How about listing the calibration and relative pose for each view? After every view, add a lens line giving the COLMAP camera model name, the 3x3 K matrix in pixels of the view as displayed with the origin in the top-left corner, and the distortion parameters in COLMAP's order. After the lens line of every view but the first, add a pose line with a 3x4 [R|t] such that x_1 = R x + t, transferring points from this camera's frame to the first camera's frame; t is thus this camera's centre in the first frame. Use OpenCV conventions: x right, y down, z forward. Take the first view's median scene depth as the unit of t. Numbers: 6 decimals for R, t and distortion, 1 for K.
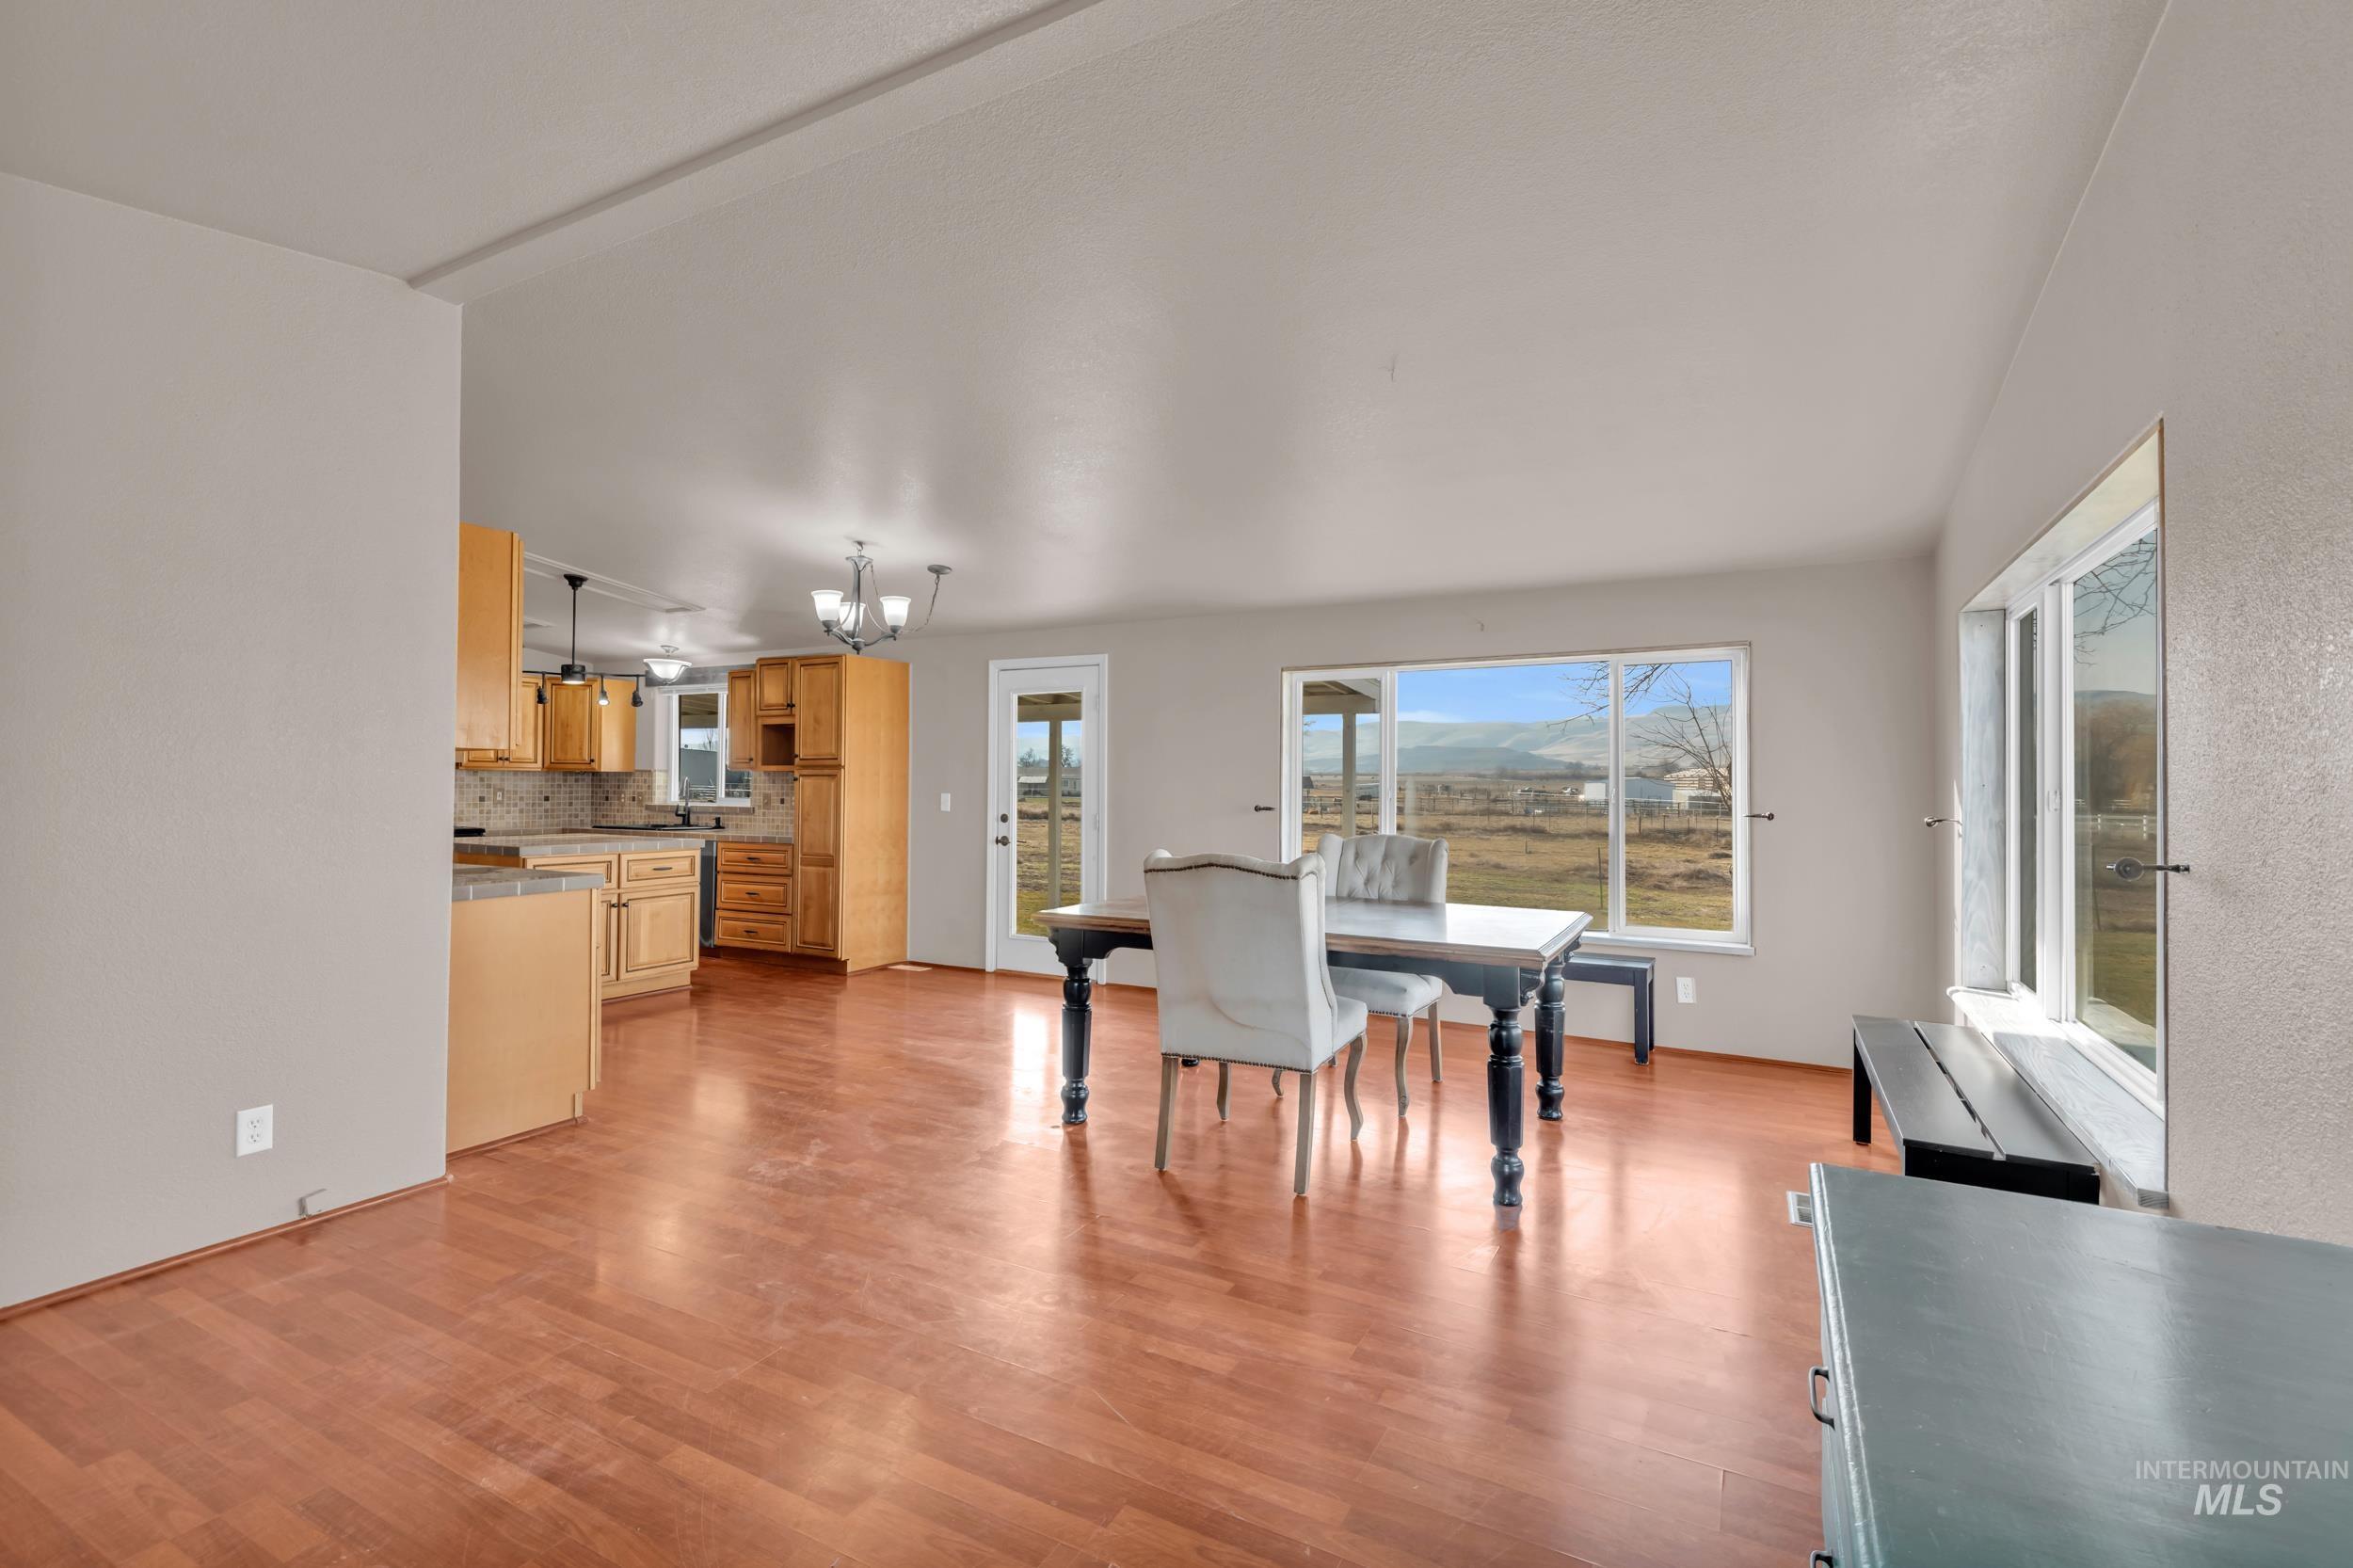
lens RADIAL K [[1058.7, 0, 1170.4], [0, 1058.7, 768.0], [0, 0, 1]] dist [0.035685, -0.021634]
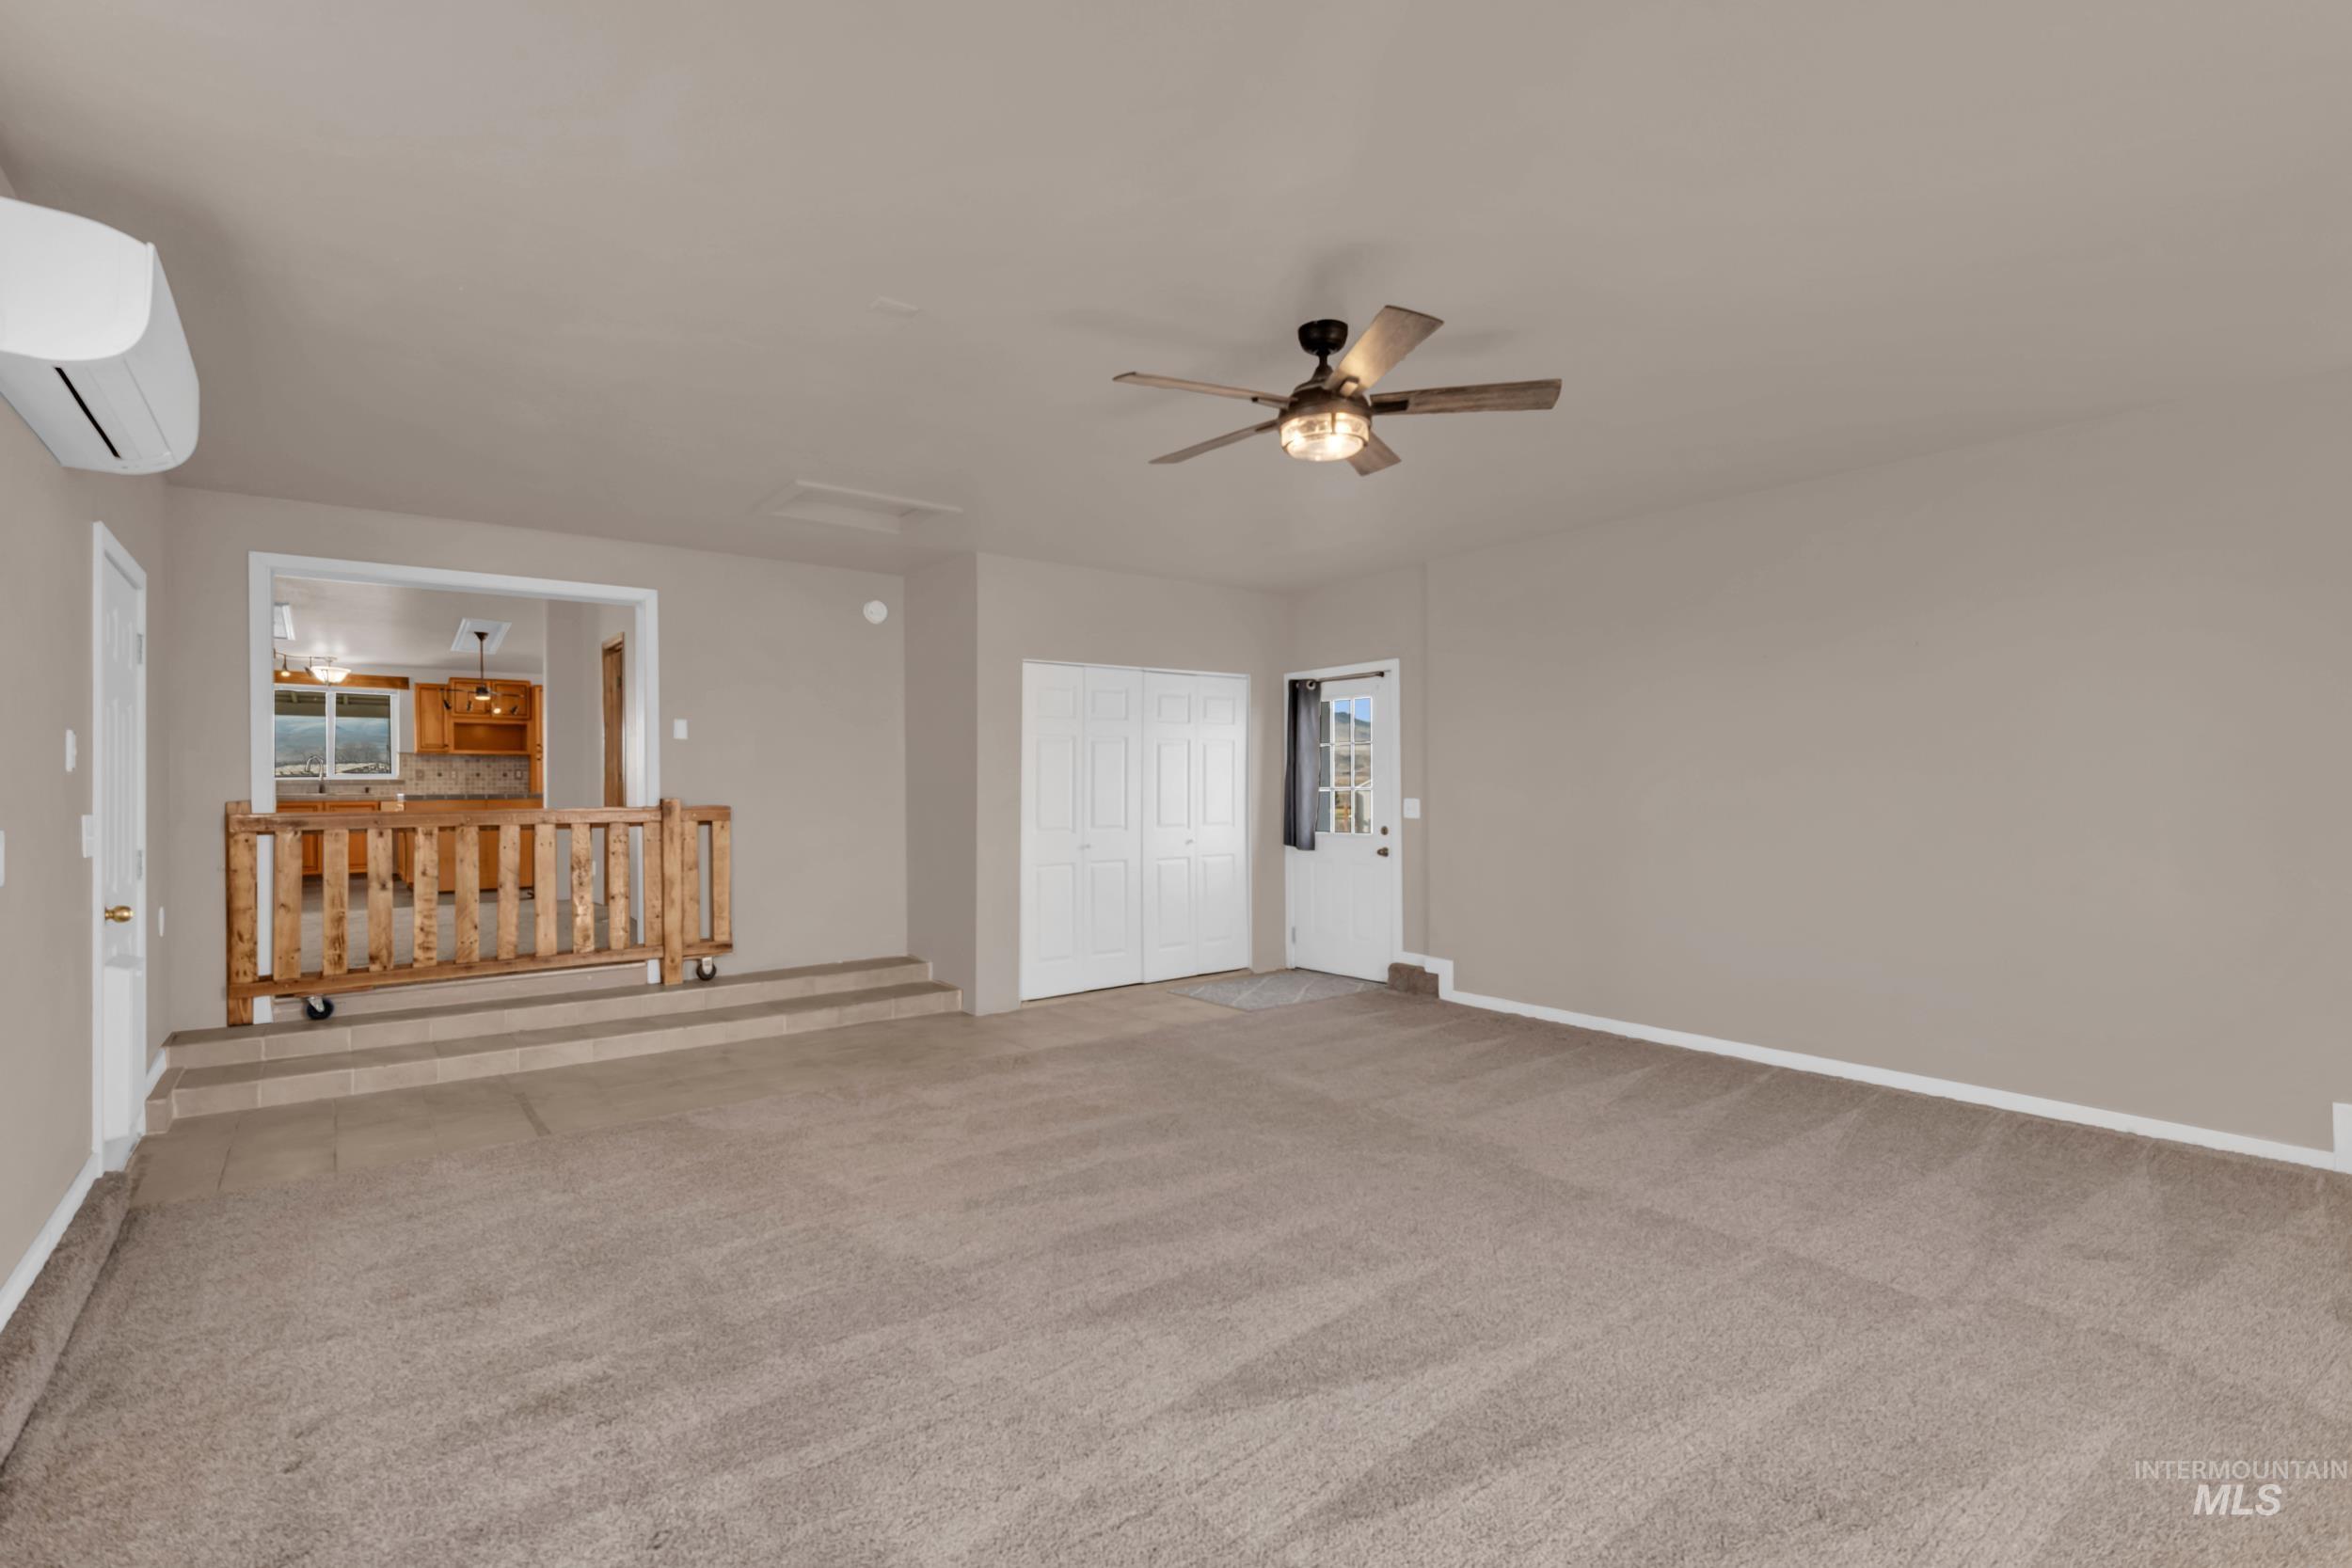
lens RADIAL K [[1058.2, 0, 1169.9], [0, 1058.2, 768.0], [0, 0, 1]] dist [0.035685, -0.021634]
pose [[0.396183, 0.005919, 0.918153, -1.458824], [-0.011400, 0.999934, -0.001527, 0.014774], [-0.918101, -0.009862, 0.396224, -0.541290]]
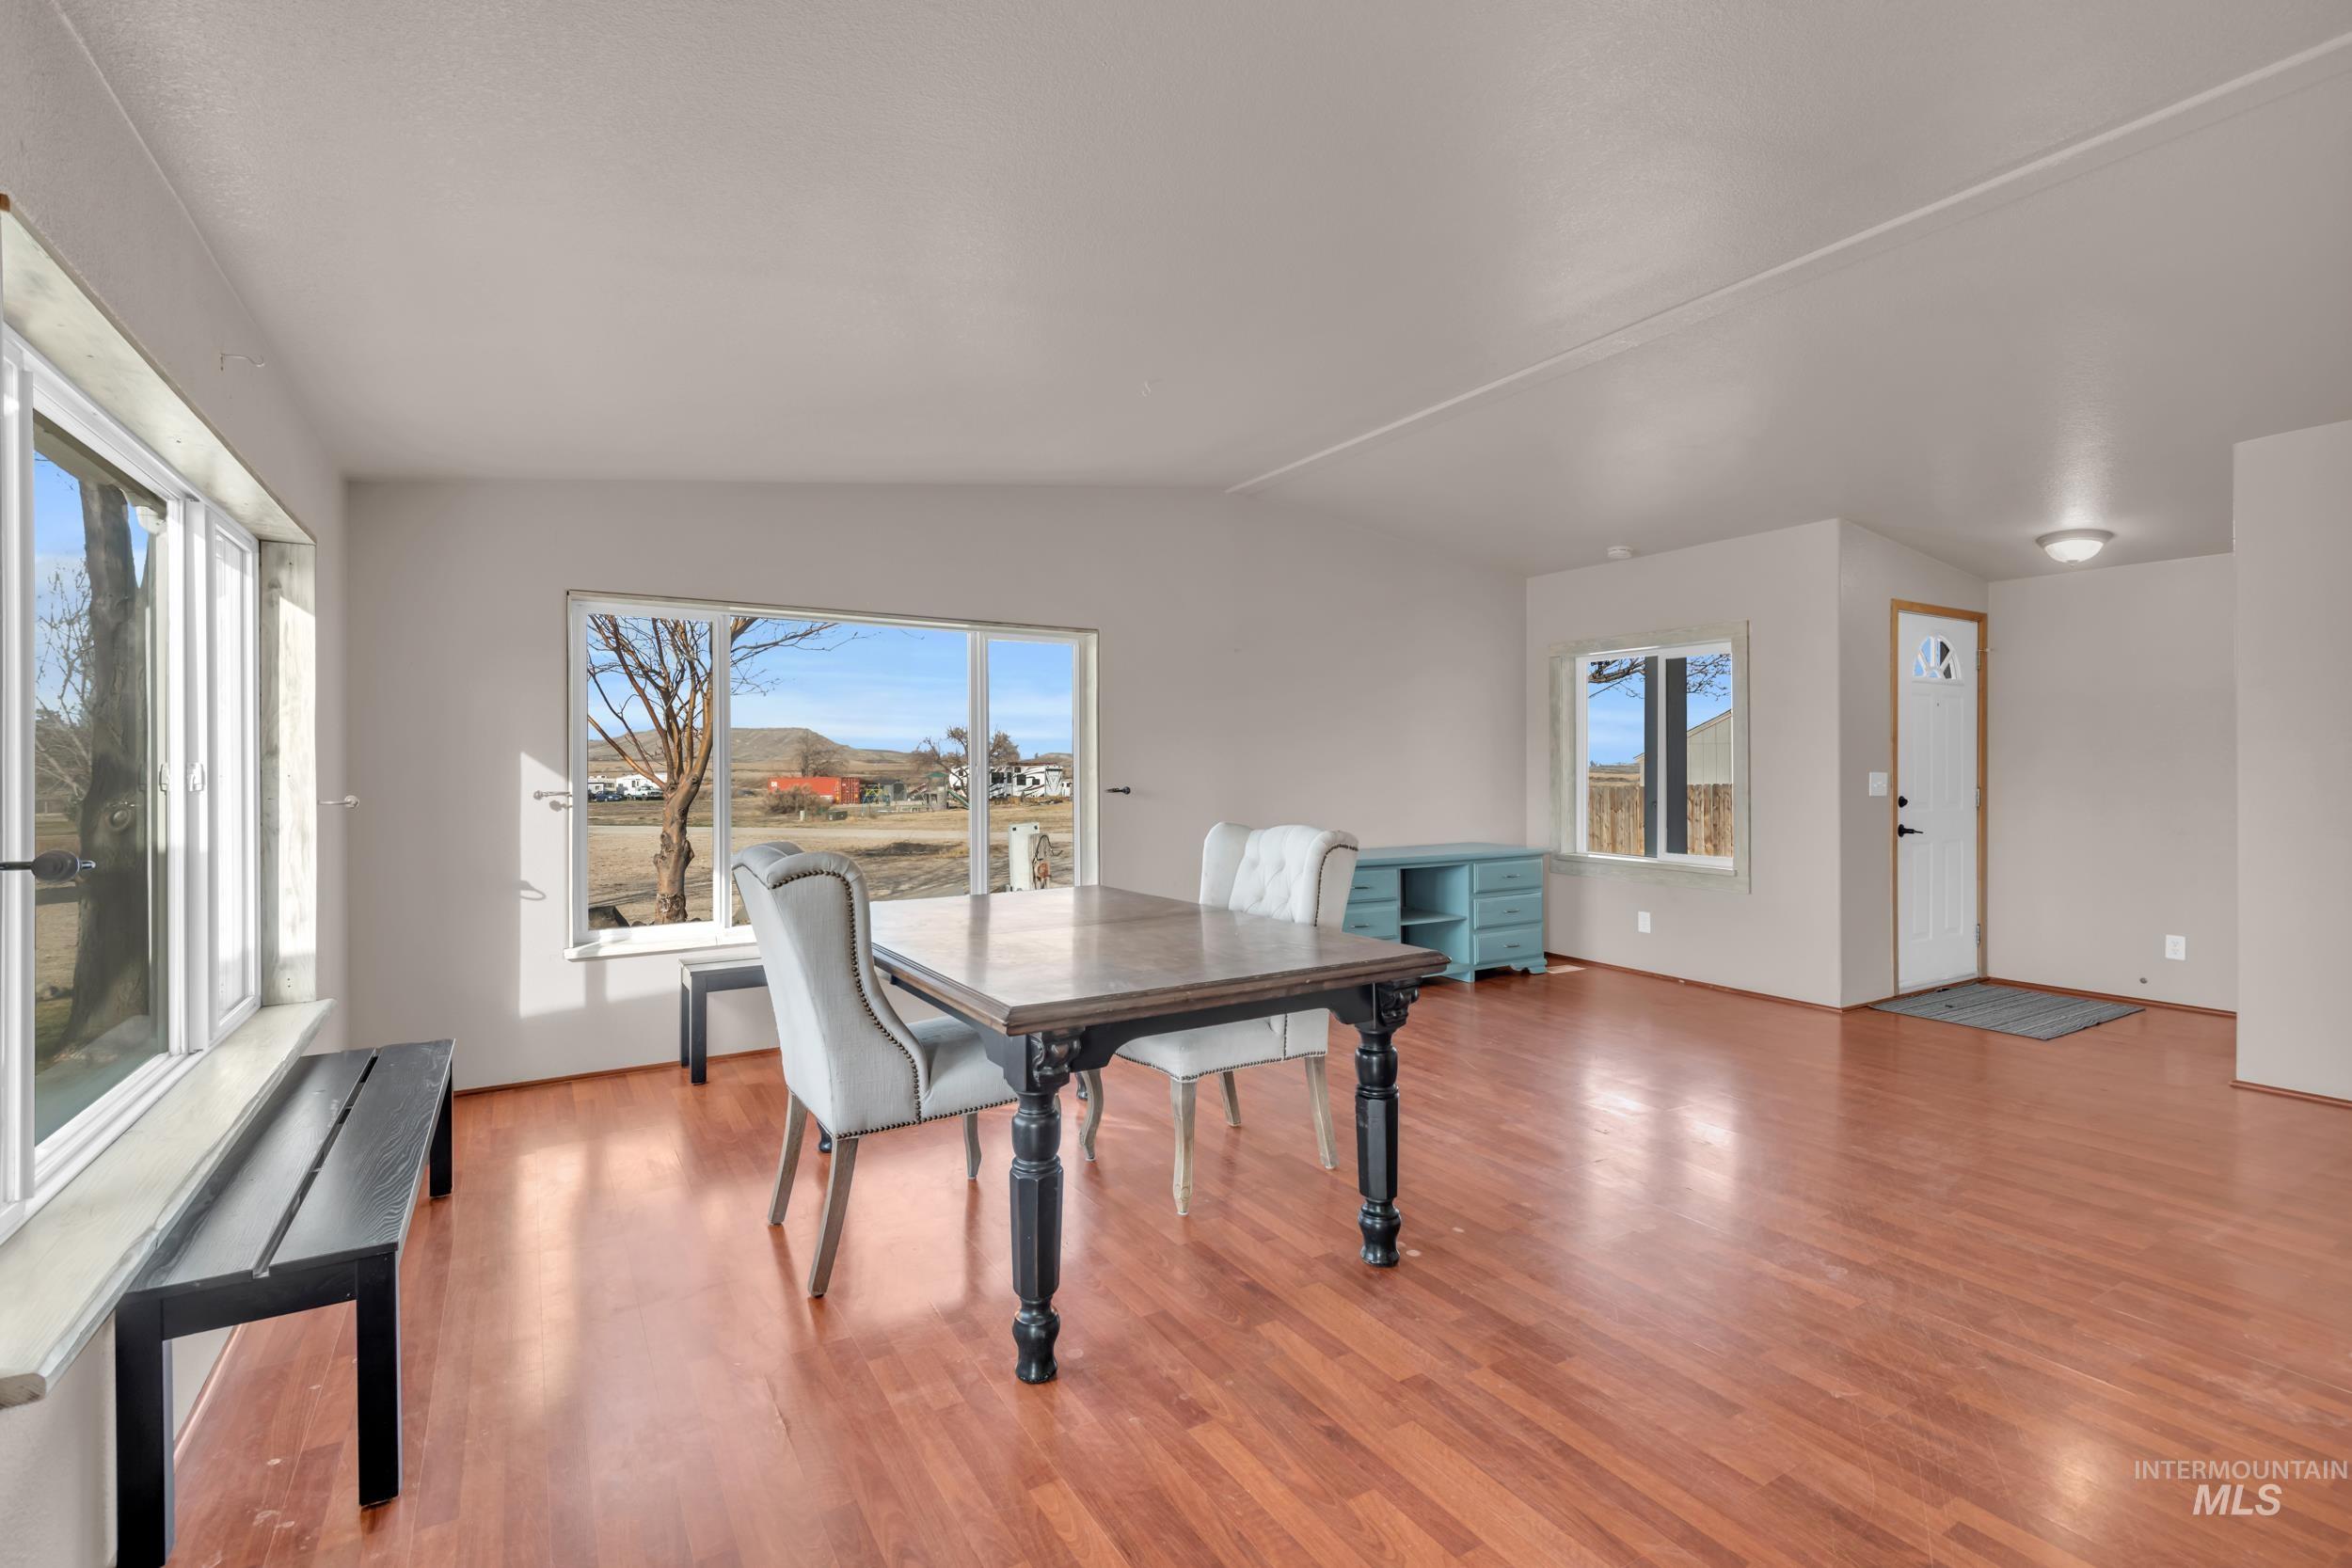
lens RADIAL K [[1058.2, 0, 1169.9], [0, 1058.2, 768.0], [0, 0, 1]] dist [0.035685, -0.021634]
pose [[-0.866614, -0.007018, 0.498930, -0.169537], [-0.012348, 0.999897, -0.007382, 0.016054], [-0.498826, -0.012558, -0.866611, 0.902723]]
